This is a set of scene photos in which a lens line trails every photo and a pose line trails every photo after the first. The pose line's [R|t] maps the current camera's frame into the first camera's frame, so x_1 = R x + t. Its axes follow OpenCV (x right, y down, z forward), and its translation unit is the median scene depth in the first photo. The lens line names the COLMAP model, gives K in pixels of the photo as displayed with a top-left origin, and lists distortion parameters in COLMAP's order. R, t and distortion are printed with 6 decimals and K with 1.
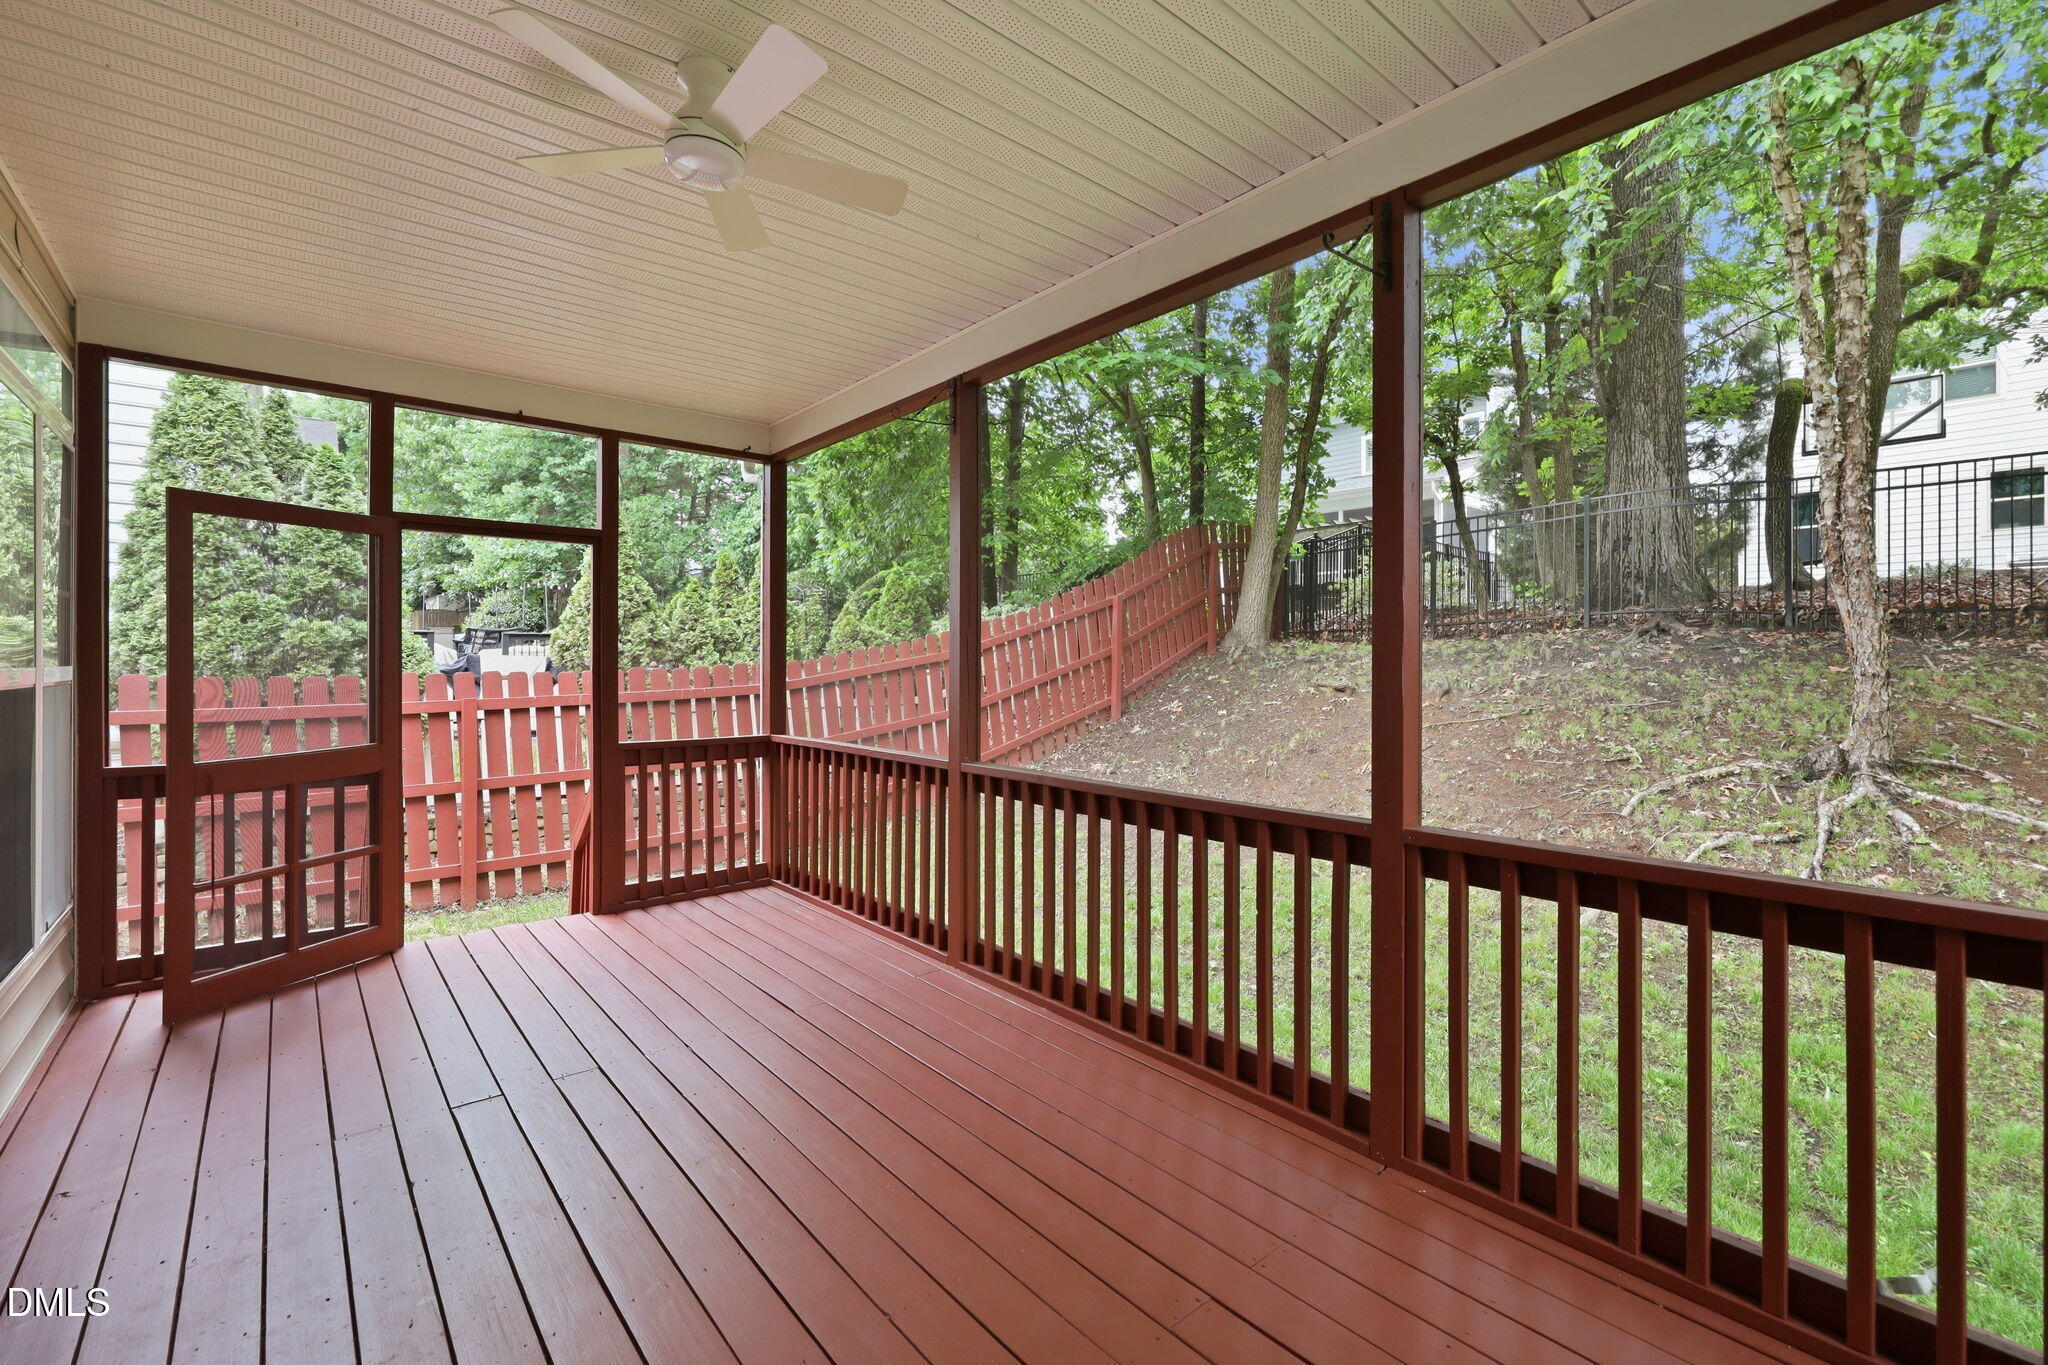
lens RADIAL K [[890.1, 0, 1024.0], [0, 890.1, 682.5], [0, 0, 1]] dist [0.000573, -0.000031]
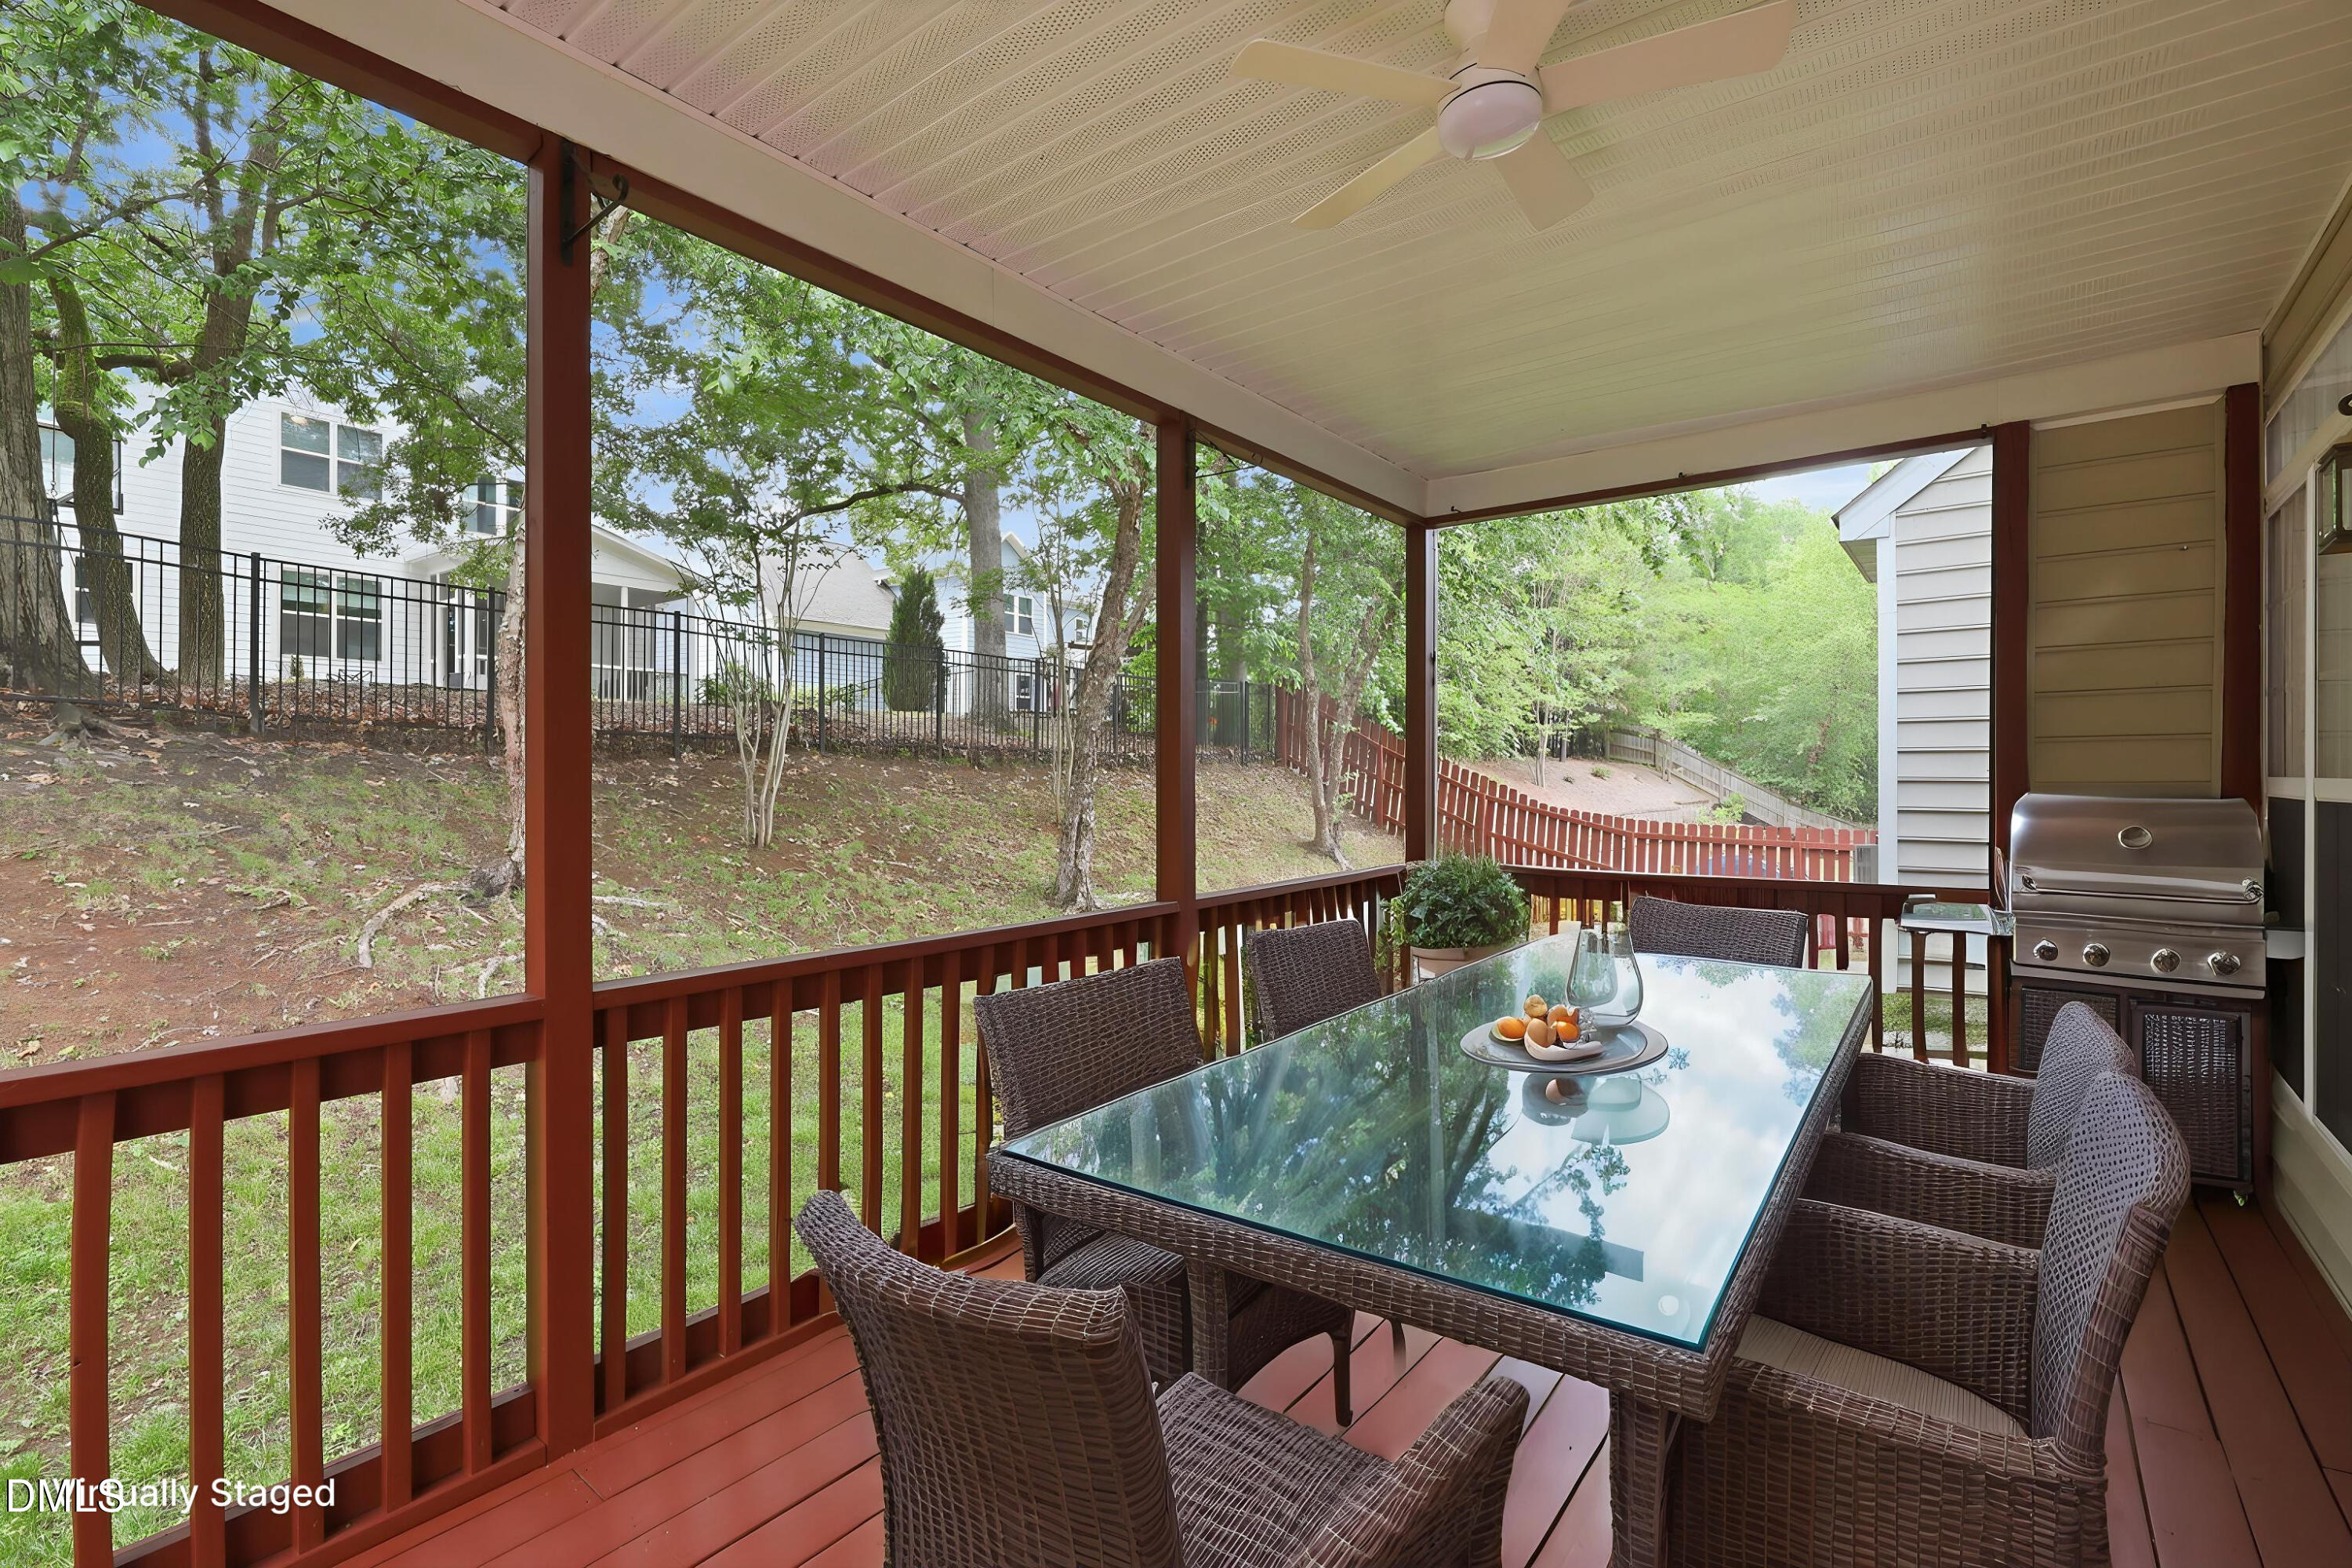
lens RADIAL K [[1061.8, 0, 1176.0], [0, 1061.8, 784.0], [0, 0, 1]] dist [0.000657, 0.000206]
pose [[-0.211889, -0.002173, 0.977291, -0.533057], [0.020081, 0.999777, 0.006577, -0.007753], [-0.977087, 0.021018, -0.211798, 0.661971]]
